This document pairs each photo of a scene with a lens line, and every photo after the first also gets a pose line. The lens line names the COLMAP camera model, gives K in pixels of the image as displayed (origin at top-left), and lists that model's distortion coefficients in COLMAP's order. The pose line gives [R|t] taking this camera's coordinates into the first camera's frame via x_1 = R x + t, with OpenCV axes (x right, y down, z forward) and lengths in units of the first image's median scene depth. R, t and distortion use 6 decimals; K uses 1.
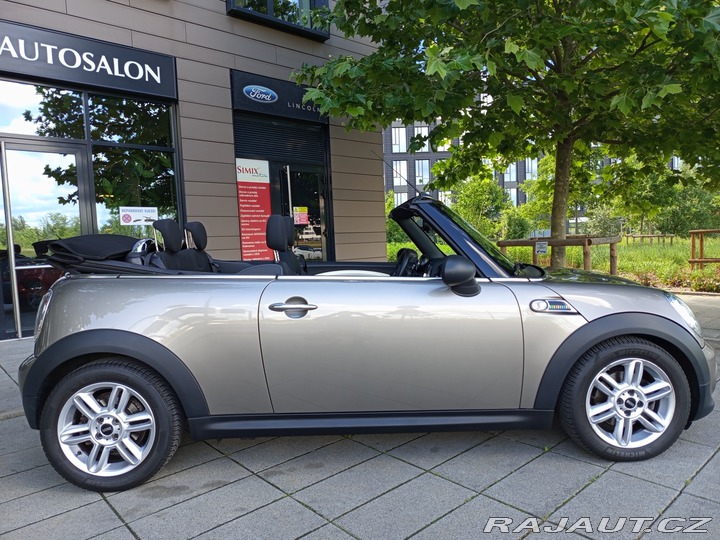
lens RADIAL K [[499.6, 0, 360.7], [0, 499.6, 280.5], [0, 0, 1]] dist [0.010120, 0.000337]
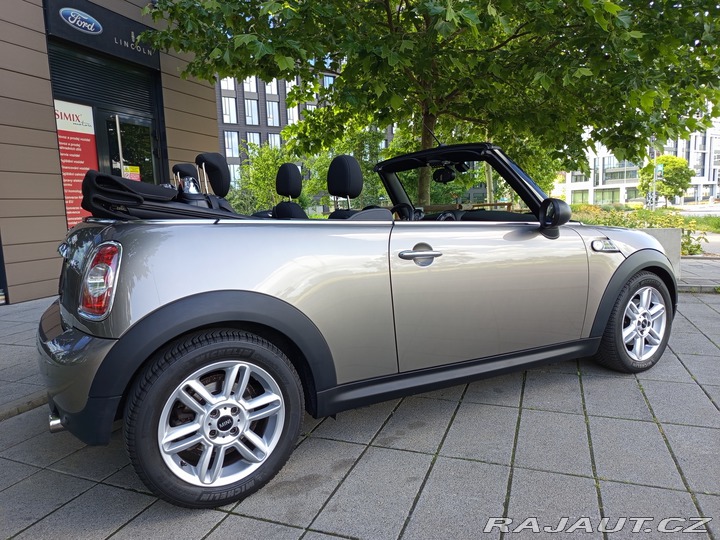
lens RADIAL K [[505.7, 0, 360.0], [0, 505.7, 270.0], [0, 0, 1]] dist [0.043774, -0.037346]
pose [[0.889453, -0.051067, 0.454165, -0.645642], [0.039792, 0.998617, 0.034355, 0.044729], [-0.455291, -0.012485, 0.890255, 0.214858]]
